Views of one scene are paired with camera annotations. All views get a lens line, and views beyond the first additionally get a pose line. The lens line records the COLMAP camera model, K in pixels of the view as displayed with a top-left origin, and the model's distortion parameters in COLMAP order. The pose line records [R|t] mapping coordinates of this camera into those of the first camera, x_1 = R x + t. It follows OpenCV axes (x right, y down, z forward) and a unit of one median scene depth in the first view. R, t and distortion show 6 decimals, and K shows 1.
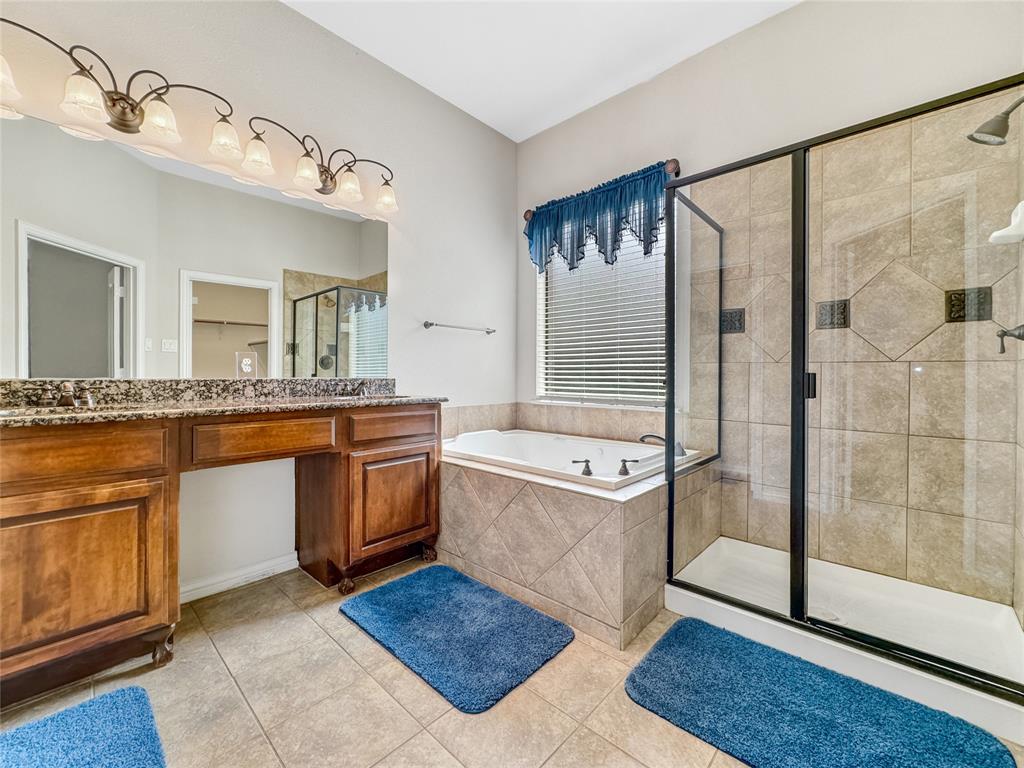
lens RADIAL K [[425.7, 0, 512.5], [0, 425.7, 383.2], [0, 0, 1]] dist [-0.001266, 0.000229]
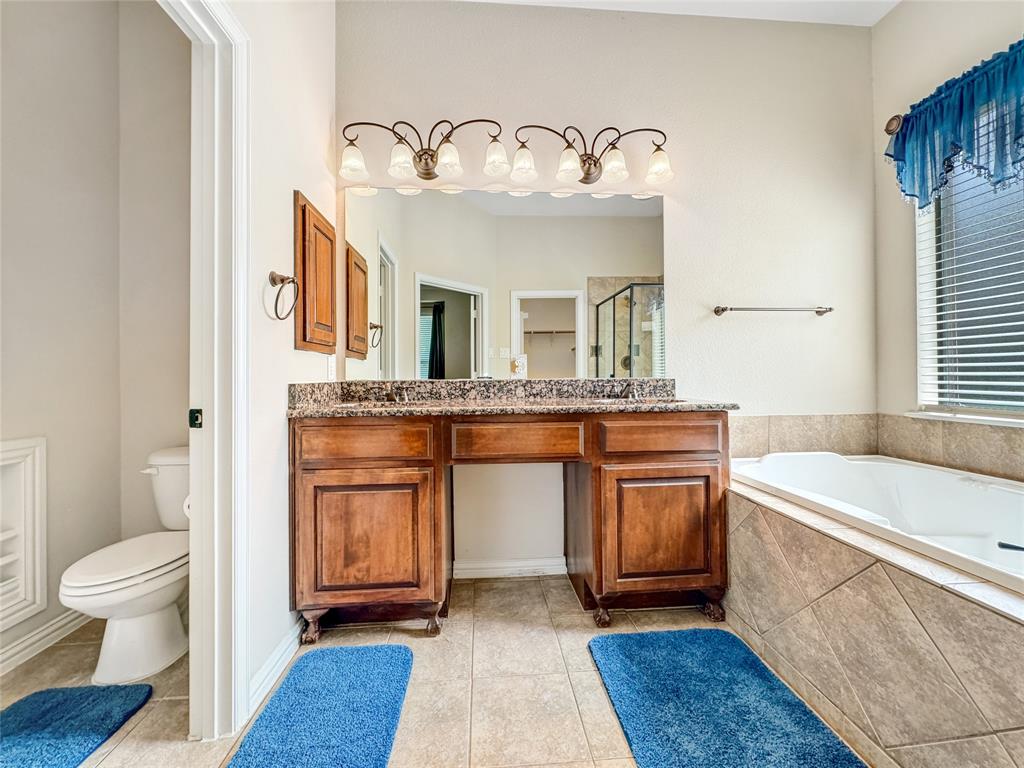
lens RADIAL K [[407.2, 0, 513.0], [0, 407.2, 375.5], [0, 0, 1]] dist [-0.002736, 0.000428]
pose [[0.729551, -0.011139, -0.683836, 0.049907], [-0.002272, 0.999822, -0.018709, -0.001684], [0.683923, 0.015203, 0.729396, 0.251267]]
